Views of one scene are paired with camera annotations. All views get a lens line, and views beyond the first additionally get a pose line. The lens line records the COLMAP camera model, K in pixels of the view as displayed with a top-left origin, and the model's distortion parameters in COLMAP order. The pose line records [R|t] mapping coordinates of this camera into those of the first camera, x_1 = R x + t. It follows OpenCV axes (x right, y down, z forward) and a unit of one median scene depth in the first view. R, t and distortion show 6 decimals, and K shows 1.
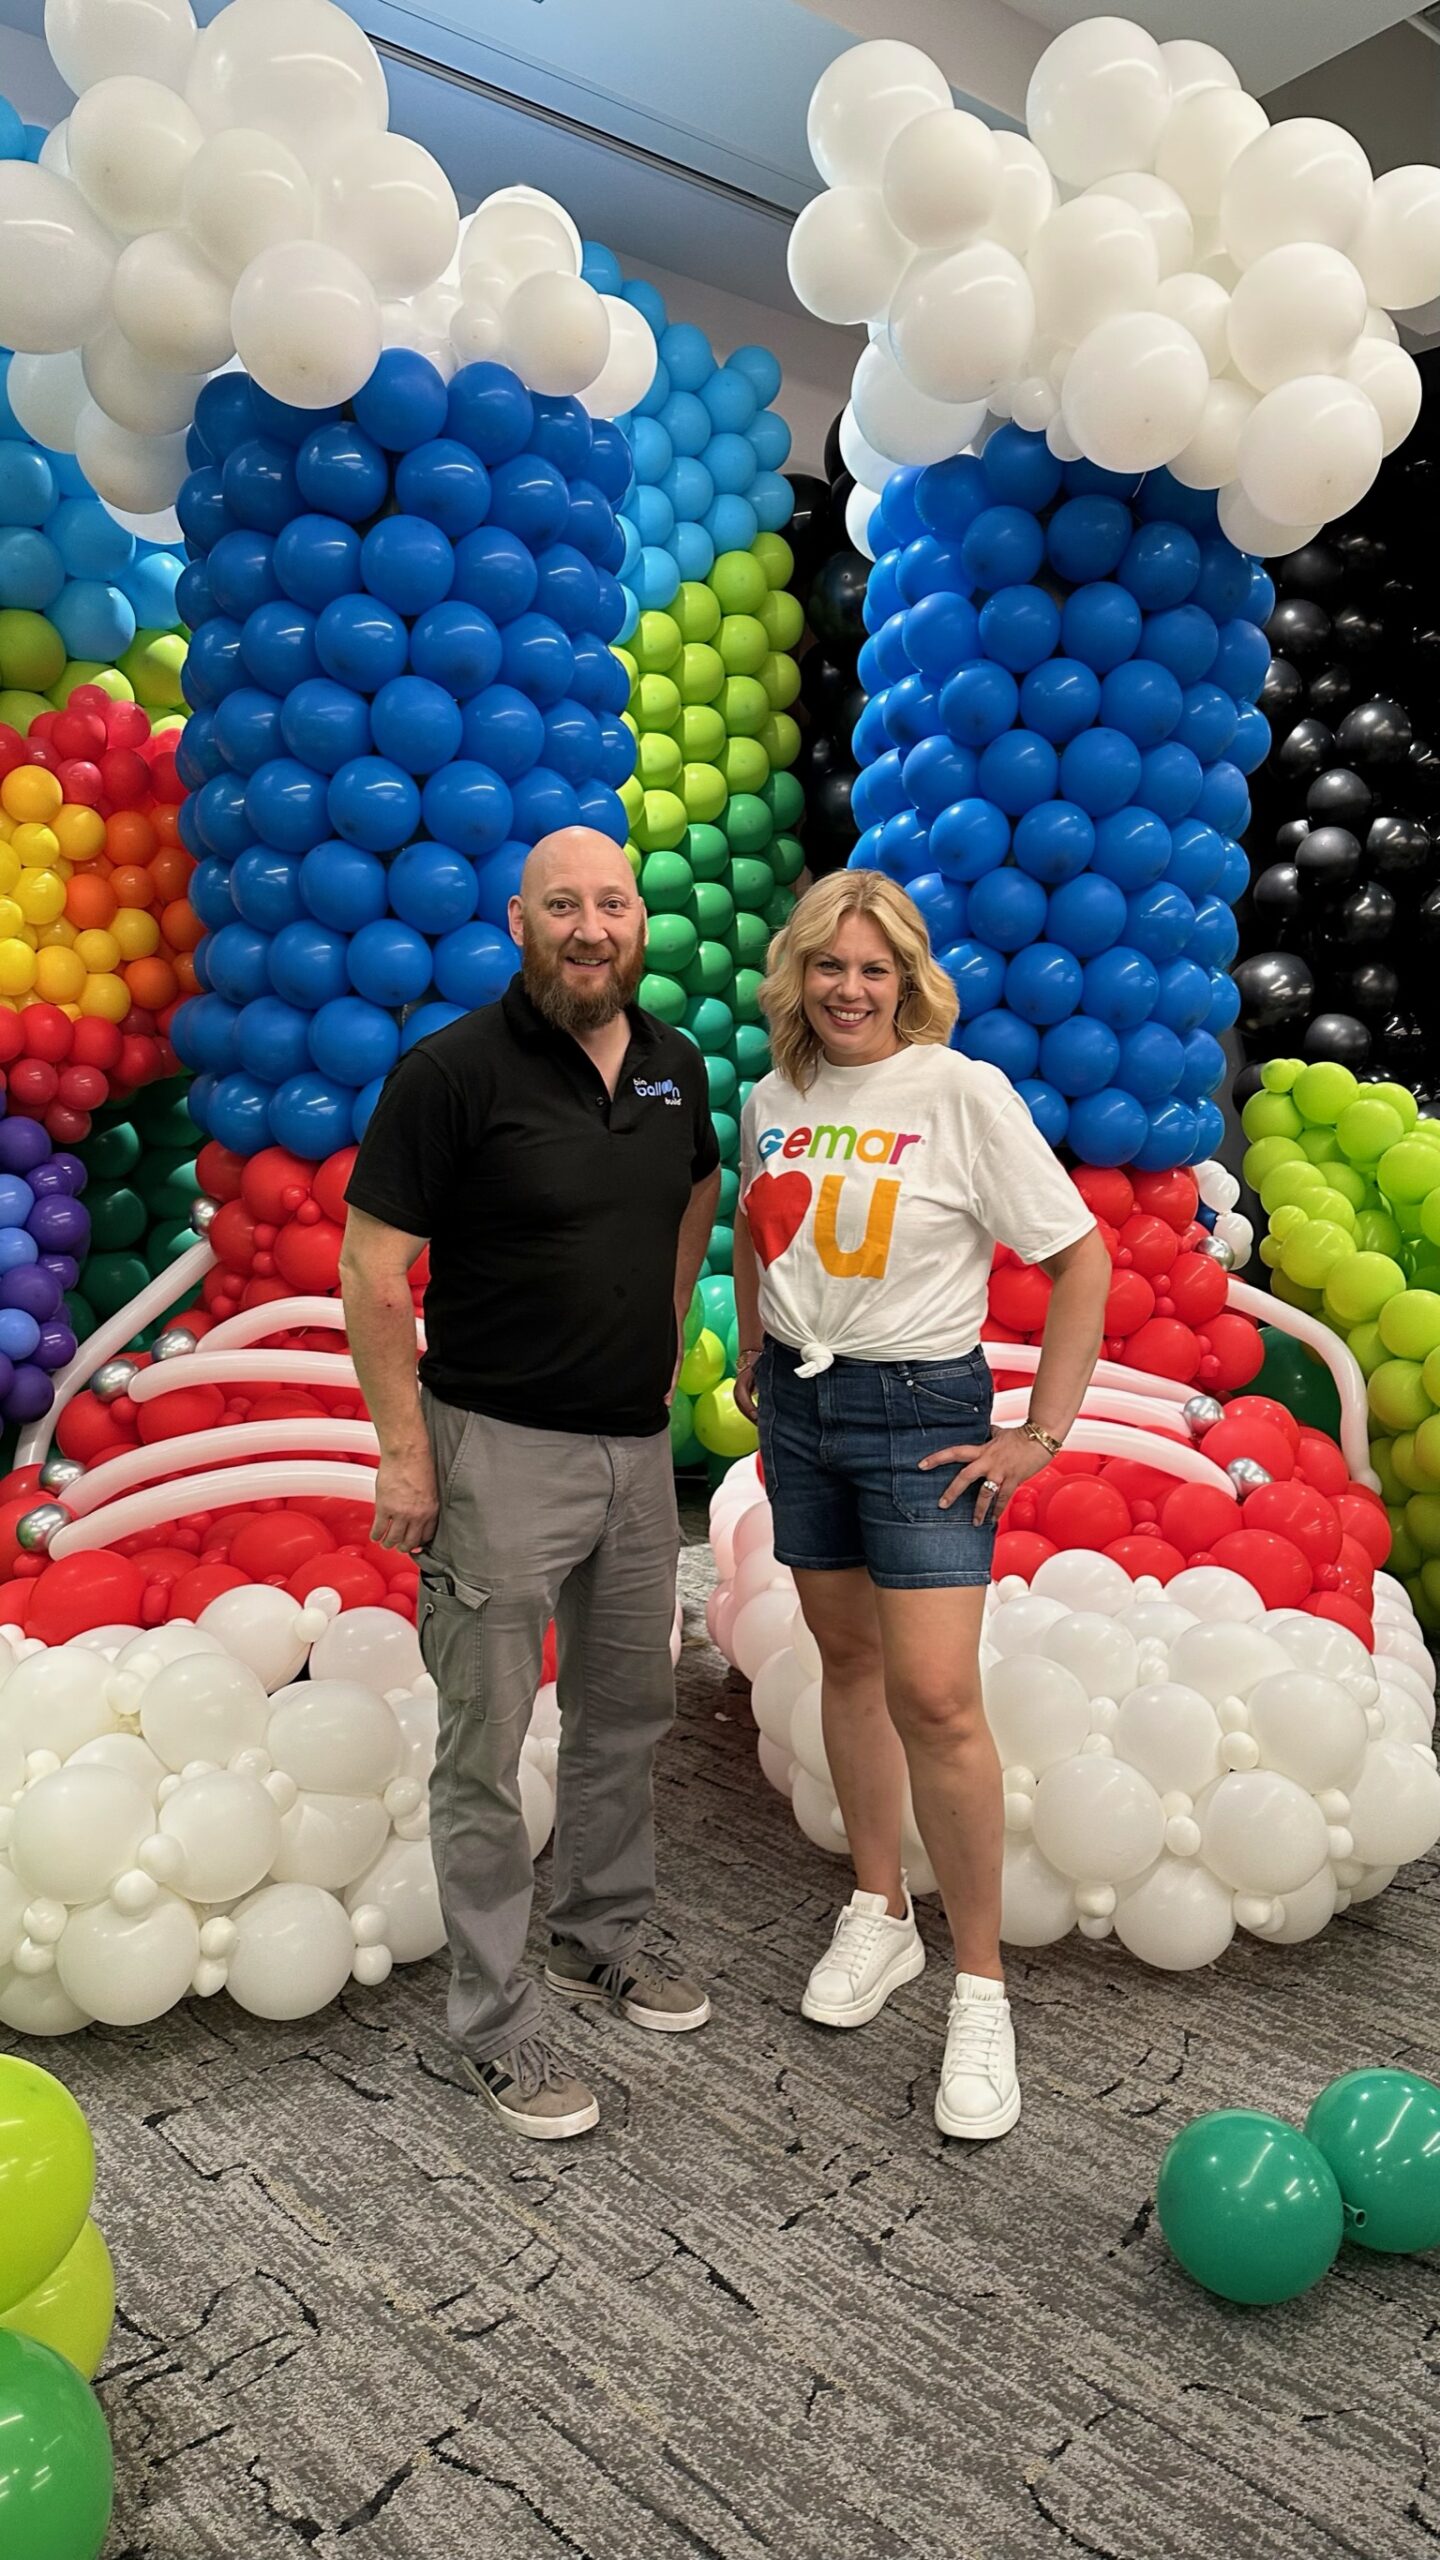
lens RADIAL K [[1811.6, 0, 720.0], [0, 1811.6, 1280.0], [0, 0, 1]] dist [0.032652, -0.041238]
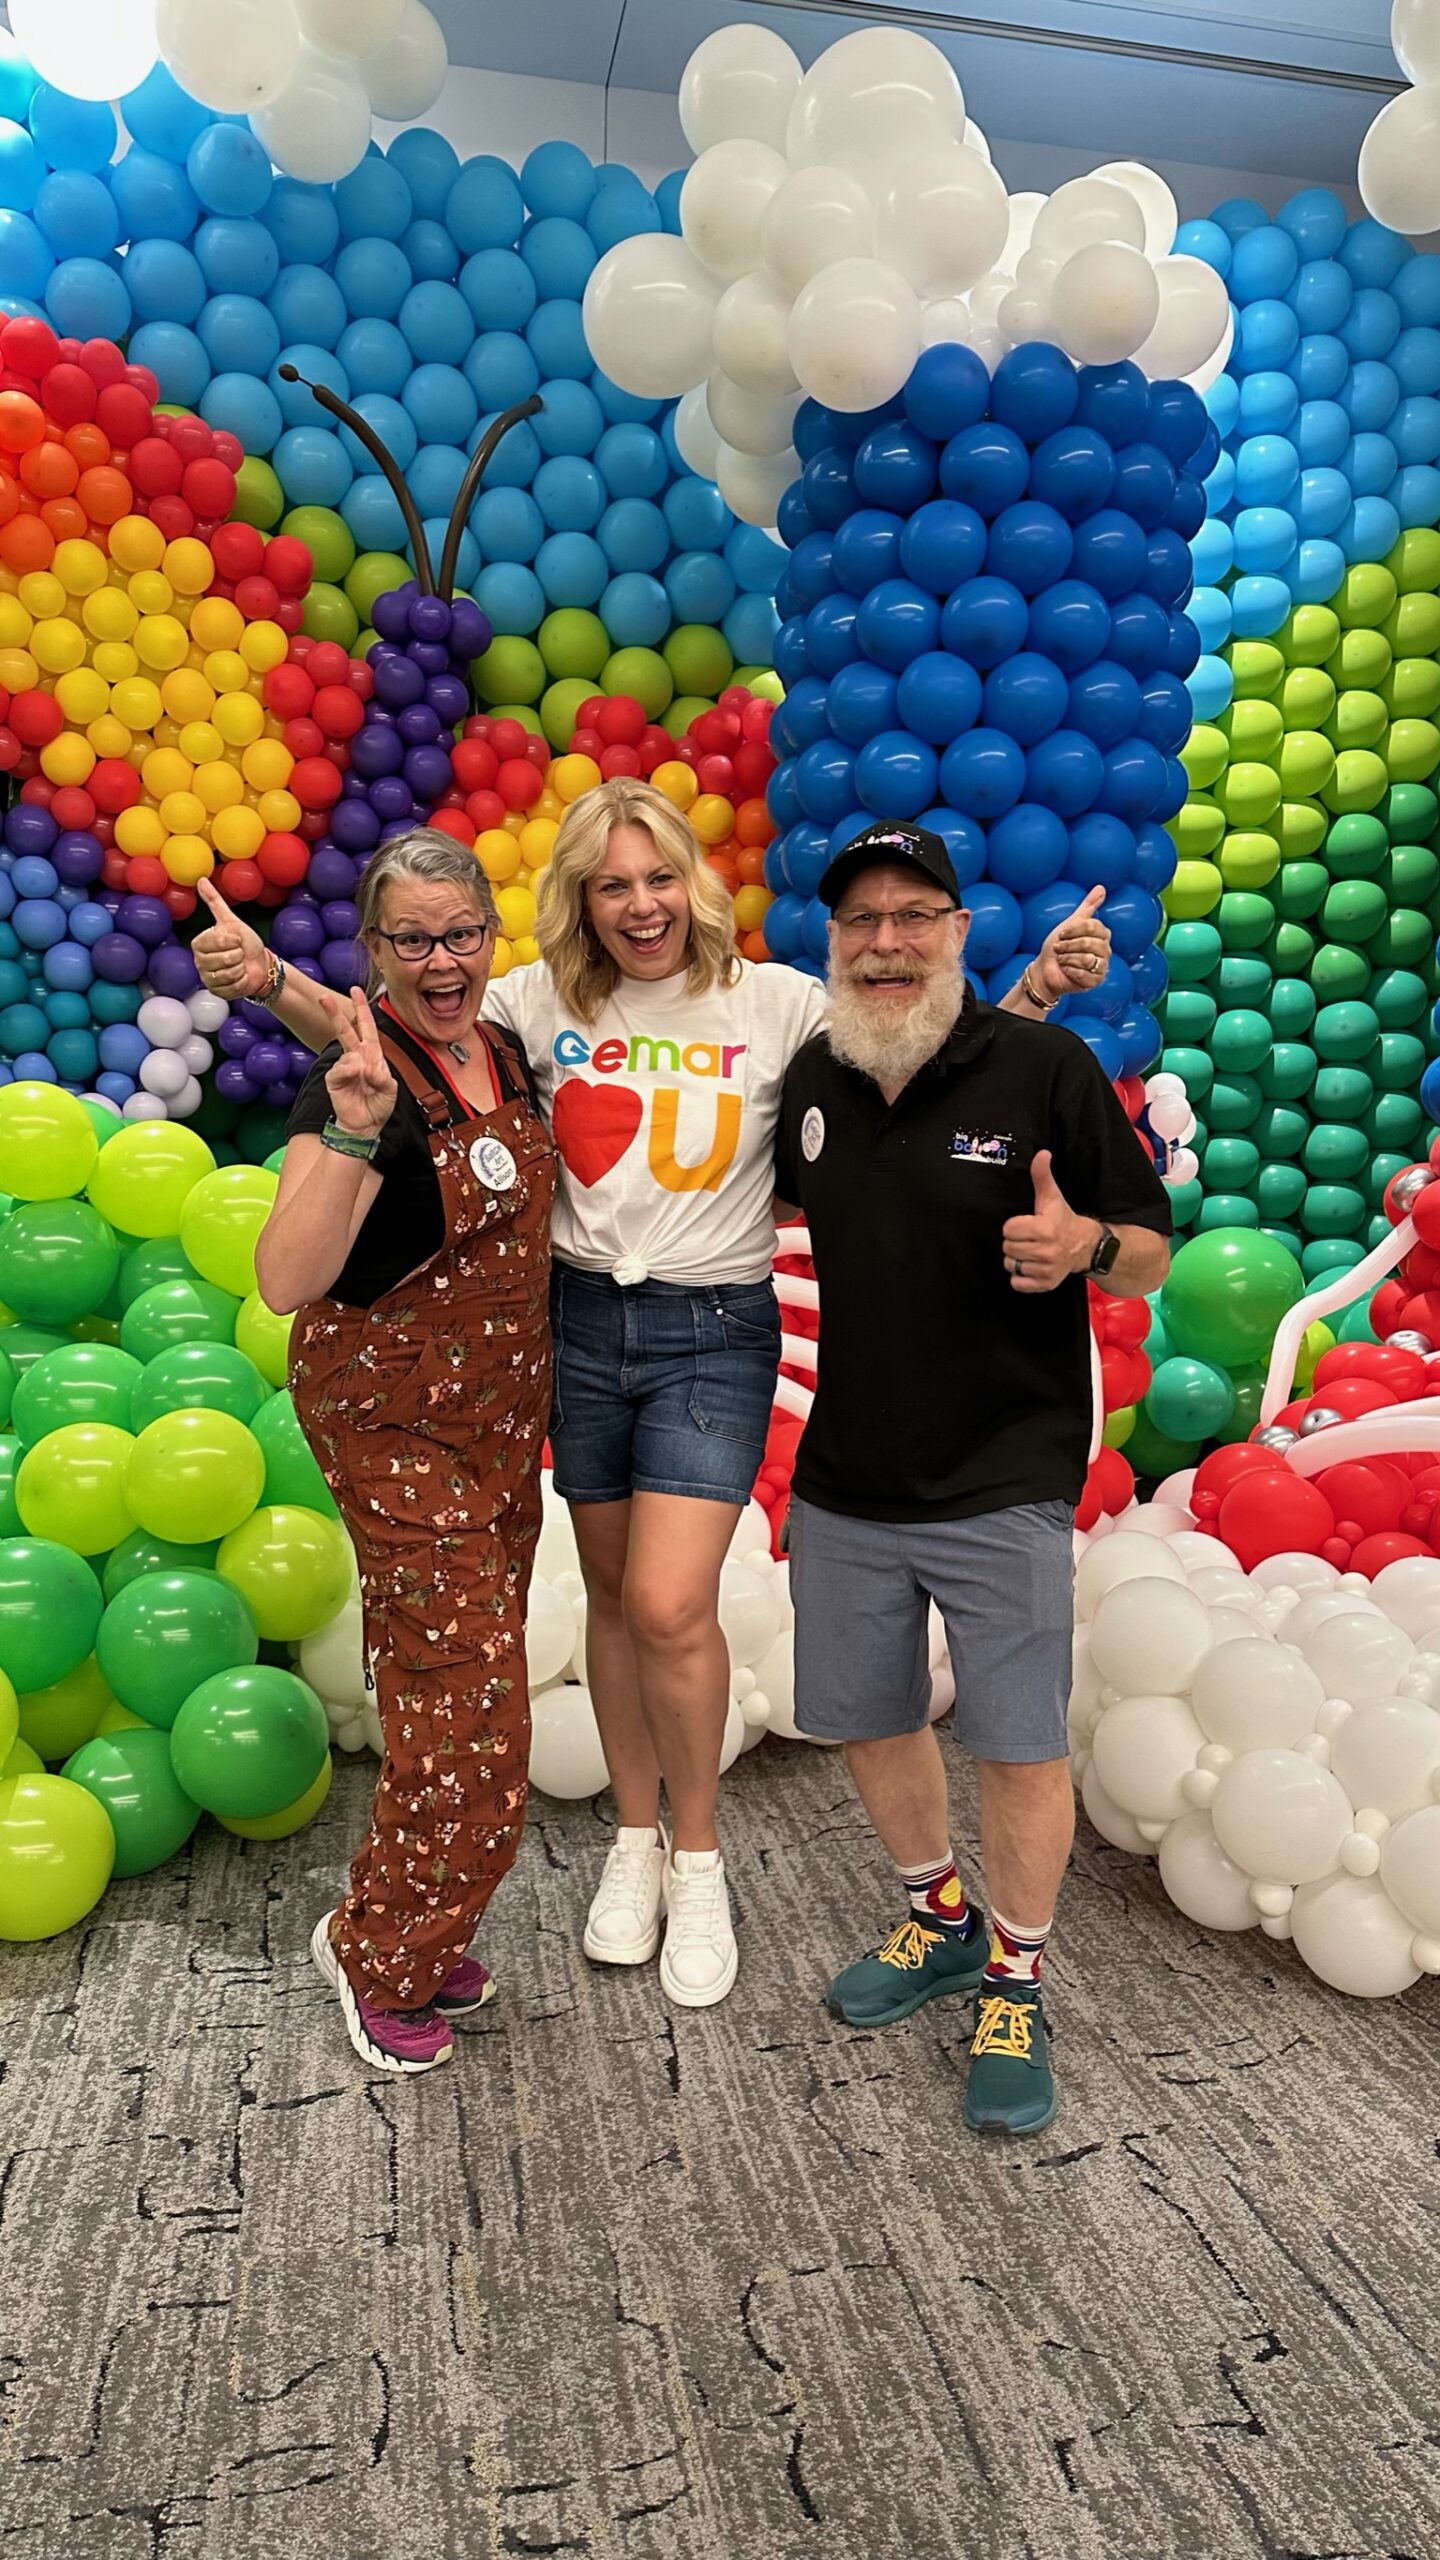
lens RADIAL K [[1815.0, 0, 725.9], [0, 1815.0, 1293.8], [0, 0, 1]] dist [0.038653, -0.068346]
pose [[0.856980, 0.098956, -0.505761, 0.296866], [-0.094581, 0.994923, 0.034403, 0.018307], [0.506597, 0.018353, 0.861988, 0.020516]]
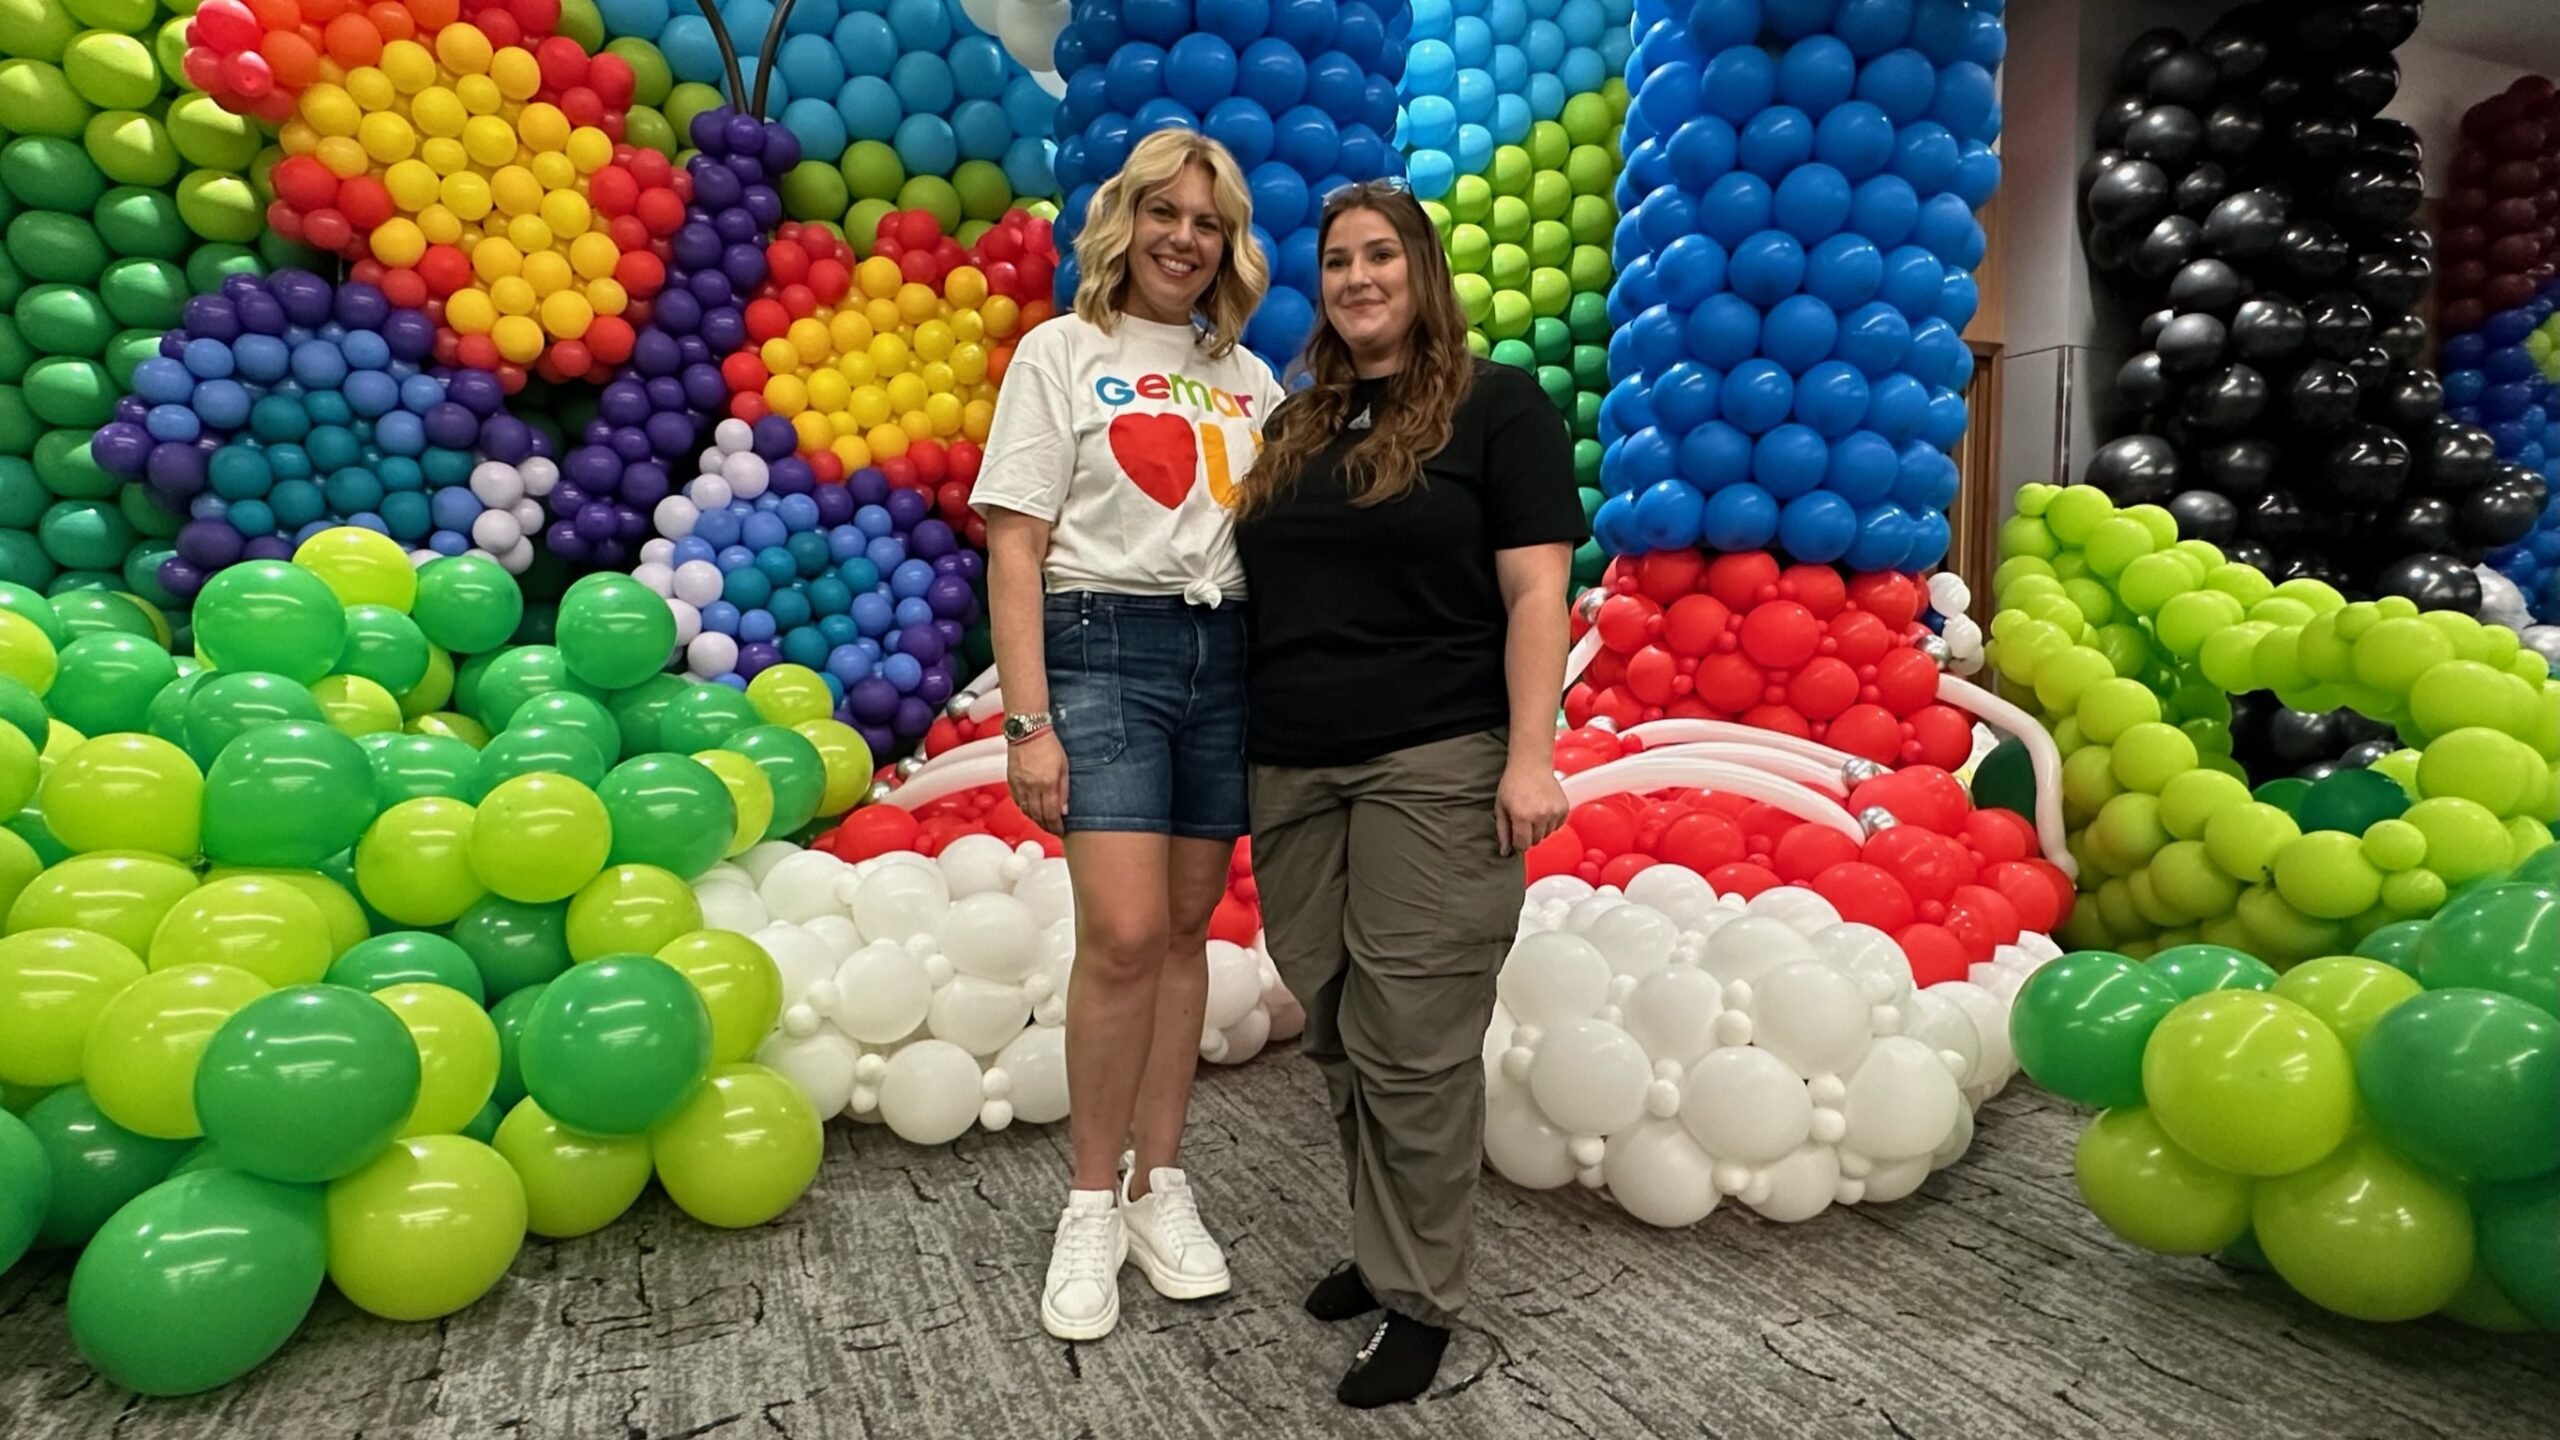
lens RADIAL K [[1448.8, 0, 1263.0], [0, 1448.8, 726.0], [0, 0, 1]] dist [-0.012066, 0.008910]
pose [[0.942256, 0.039801, -0.332519, 0.219082], [-0.054329, 0.997927, -0.034505, 0.094043], [0.330456, 0.050578, 0.942465, 0.081878]]
